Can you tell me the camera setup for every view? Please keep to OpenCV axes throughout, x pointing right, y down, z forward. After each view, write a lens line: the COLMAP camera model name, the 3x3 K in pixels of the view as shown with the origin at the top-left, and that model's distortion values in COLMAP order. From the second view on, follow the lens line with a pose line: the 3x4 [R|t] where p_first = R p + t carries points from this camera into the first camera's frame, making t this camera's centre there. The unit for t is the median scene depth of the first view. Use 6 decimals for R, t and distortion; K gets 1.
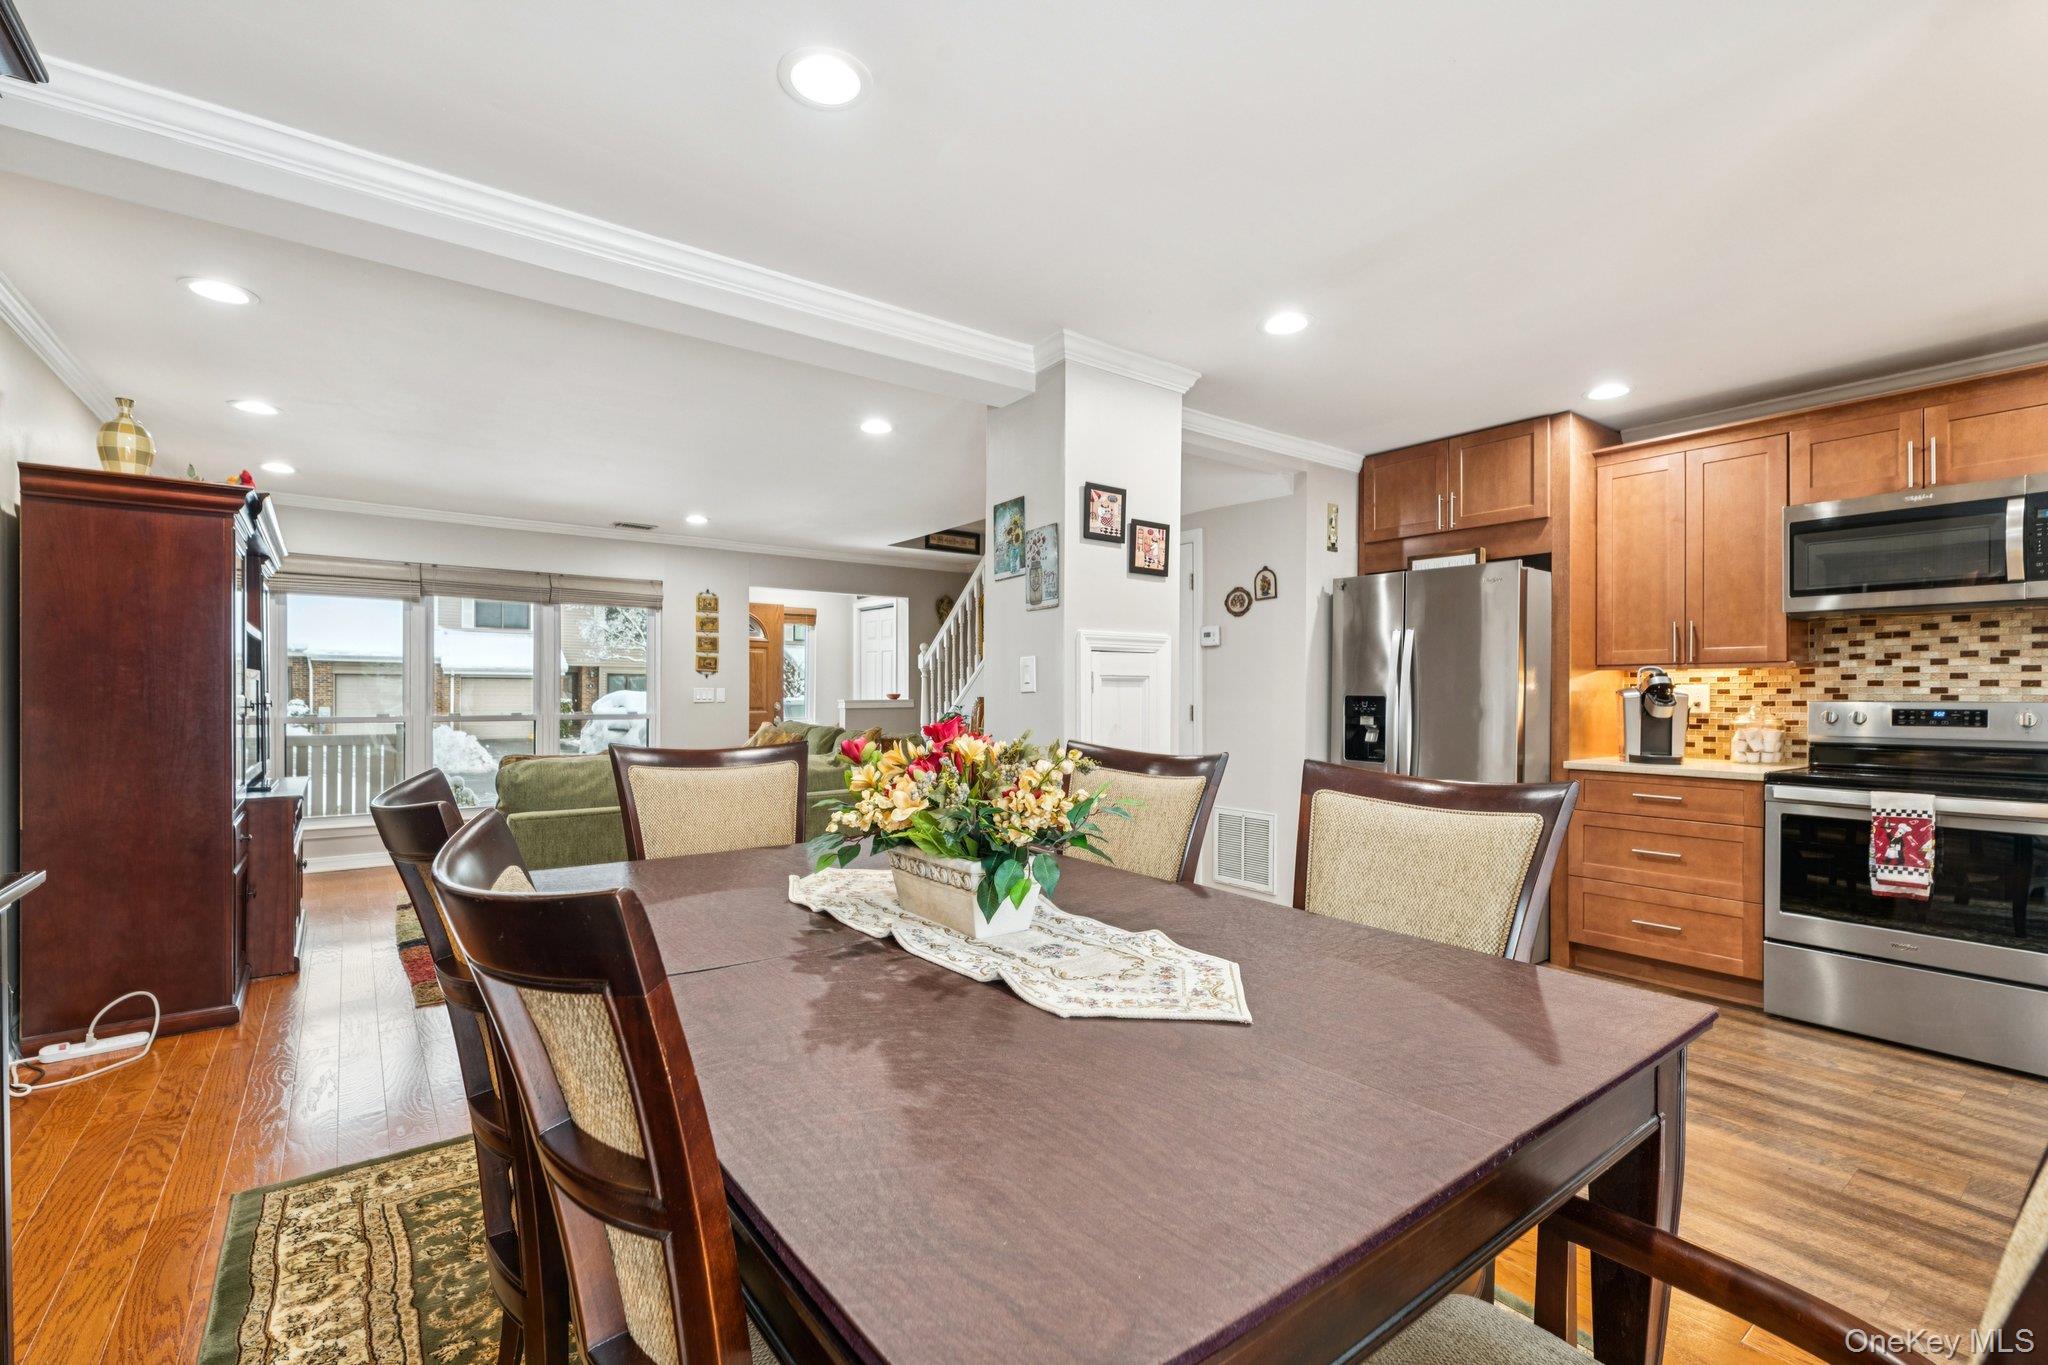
lens RADIAL K [[894.5, 0, 1030.4], [0, 894.5, 693.1], [0, 0, 1]] dist [0.000869, 0.000201]
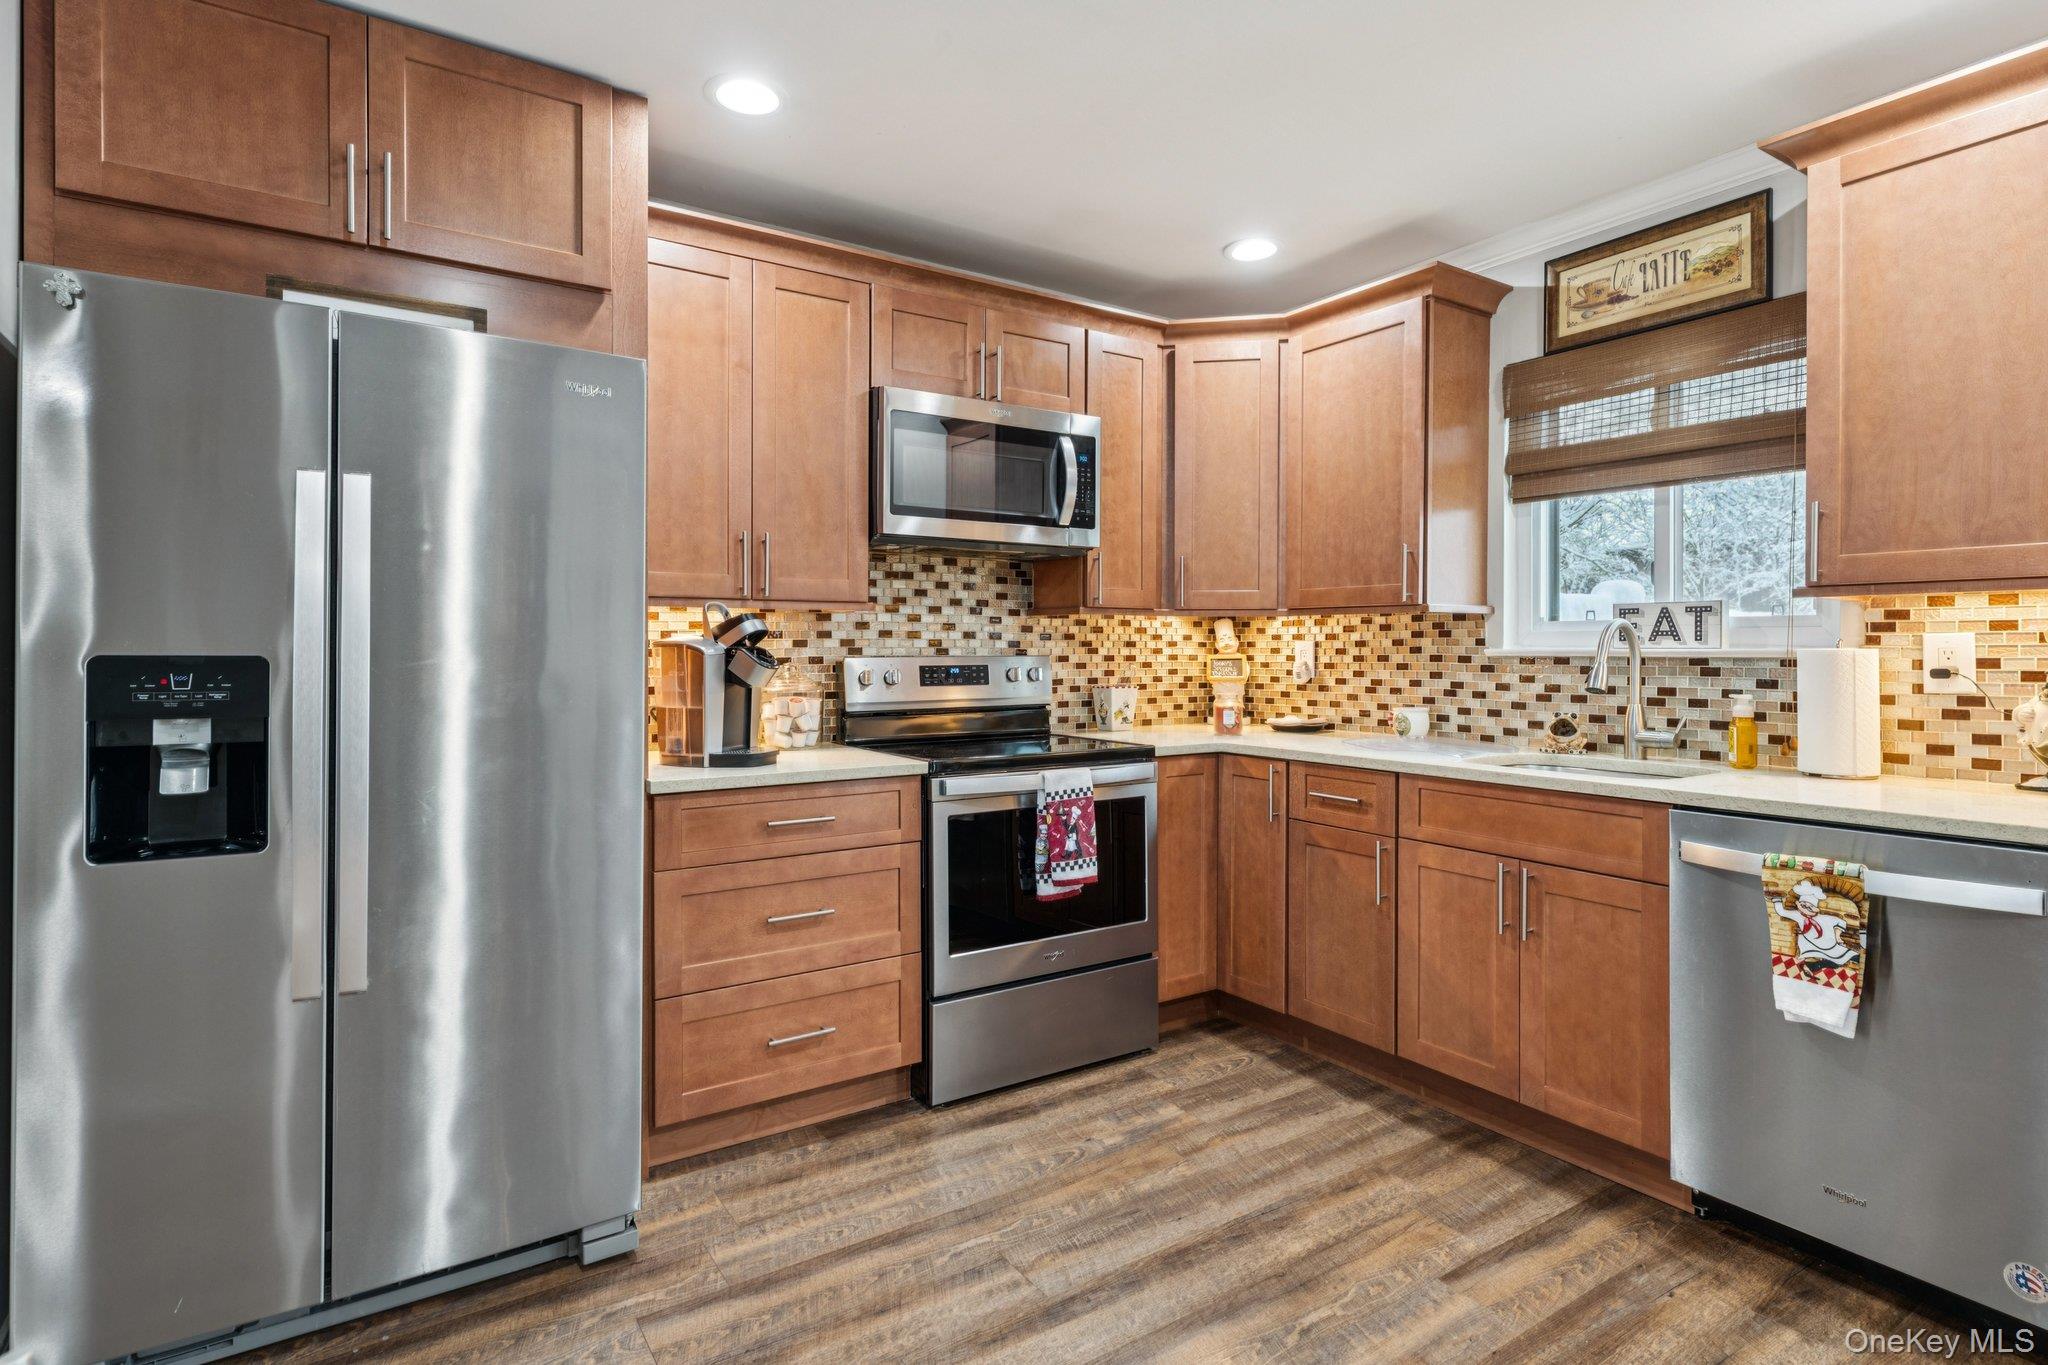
lens RADIAL K [[1037.6, 0, 1025.1], [0, 1037.6, 651.0], [0, 0, 1]] dist [0.002420, -0.000391]
pose [[0.062168, -0.006270, 0.998046, 0.022340], [-0.001630, 0.999978, 0.006383, -0.001946], [-0.998064, -0.002023, 0.062156, 0.858715]]
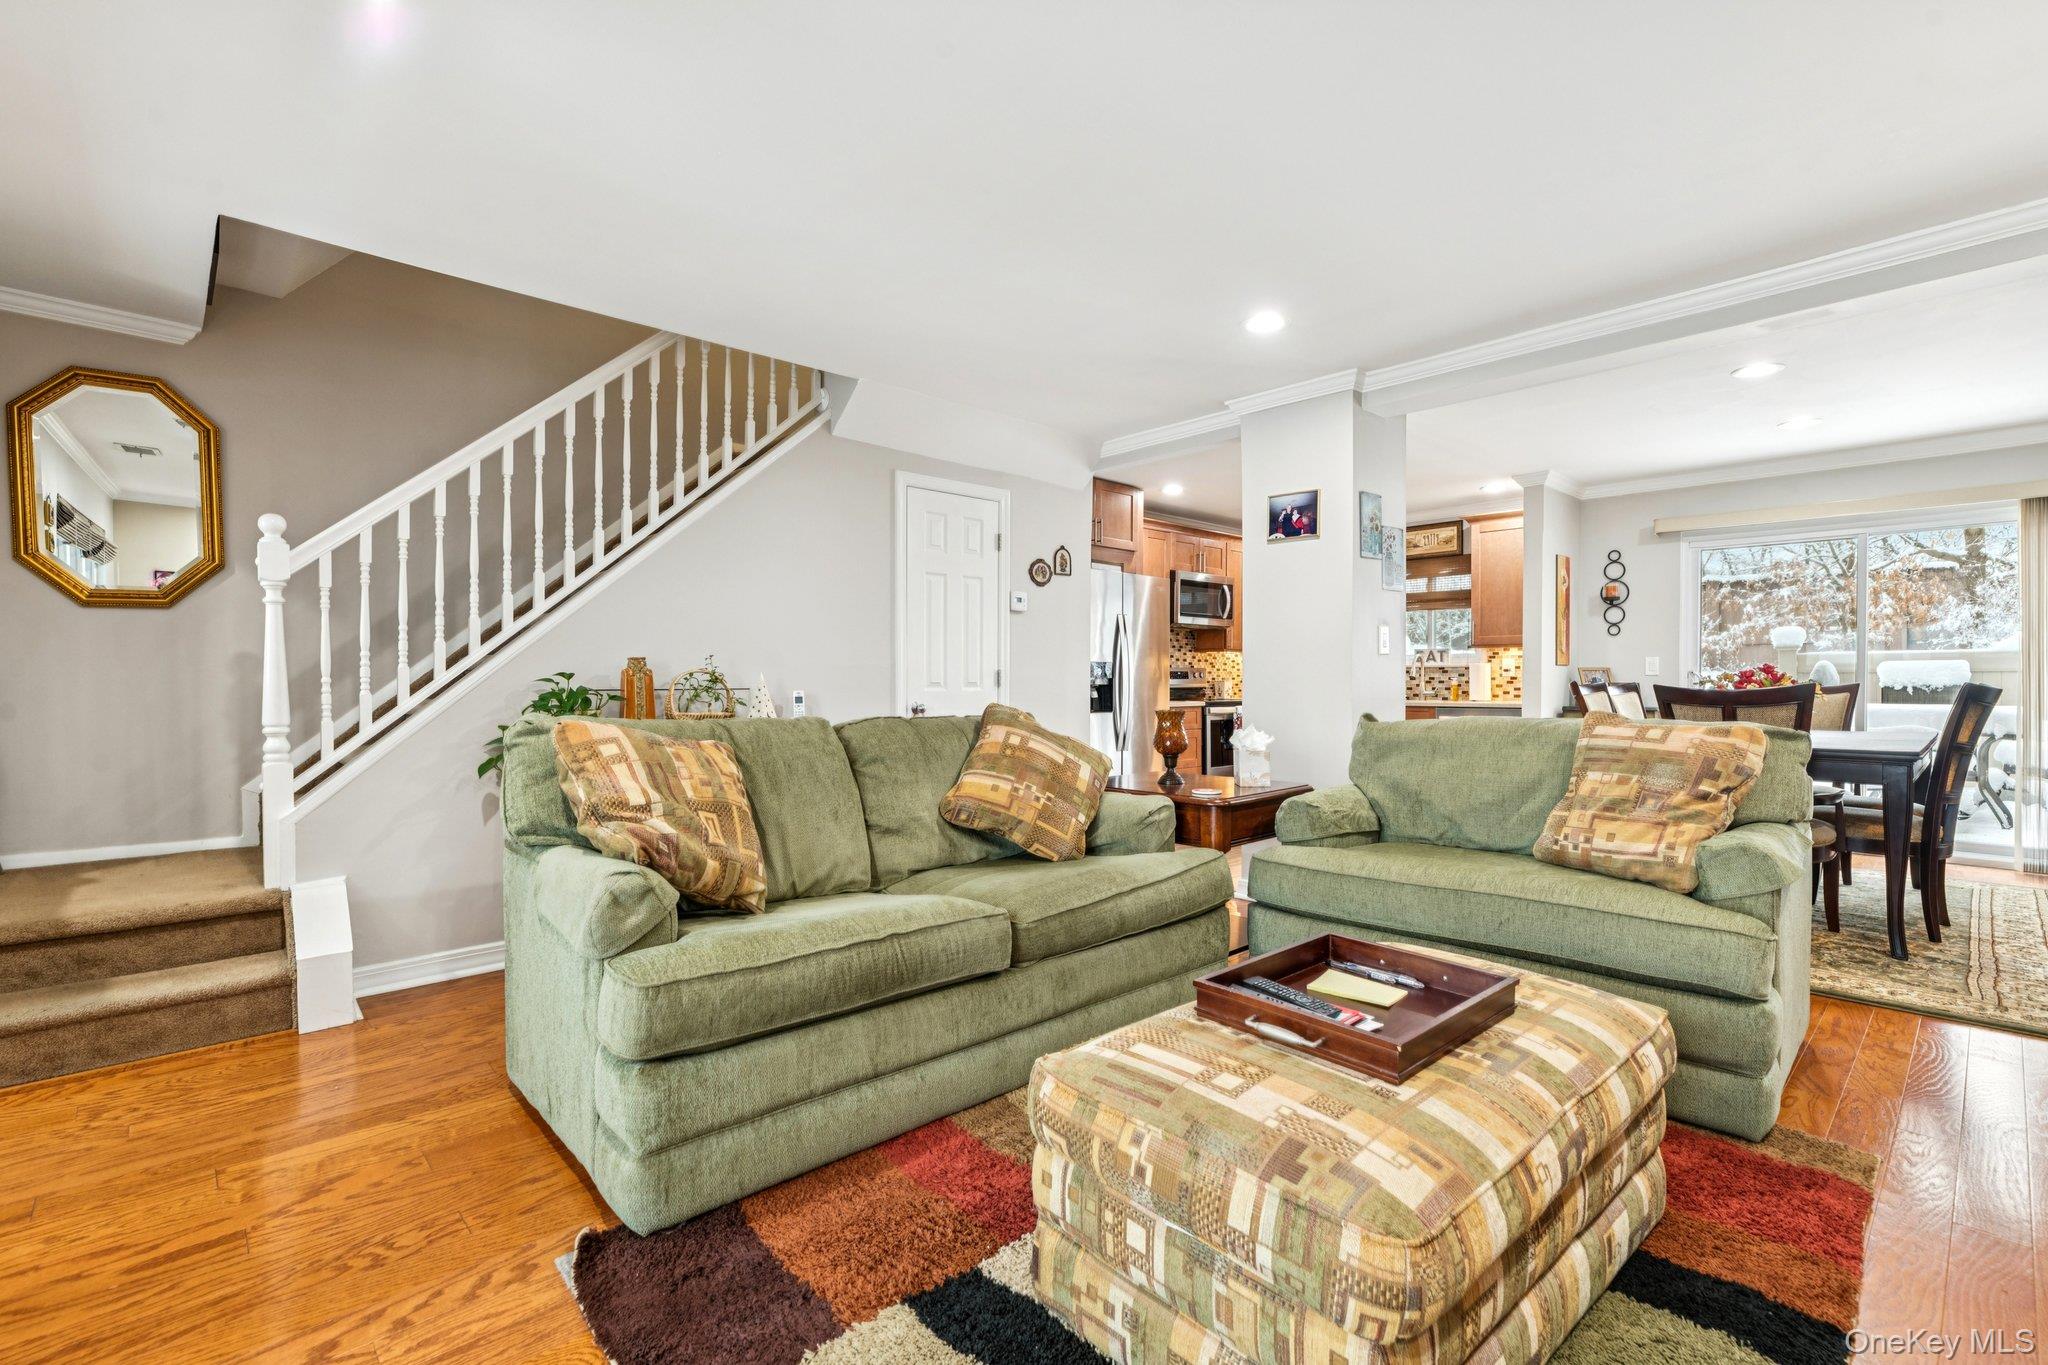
lens RADIAL K [[911.0, 0, 1024.0], [0, 911.0, 682.5], [0, 0, 1]] dist [-0.002623, -0.000238]
pose [[-0.101989, -0.008112, 0.994752, -1.193130], [-0.001729, 0.999967, 0.007977, 0.028359], [-0.994784, -0.000906, -0.101999, 1.595070]]
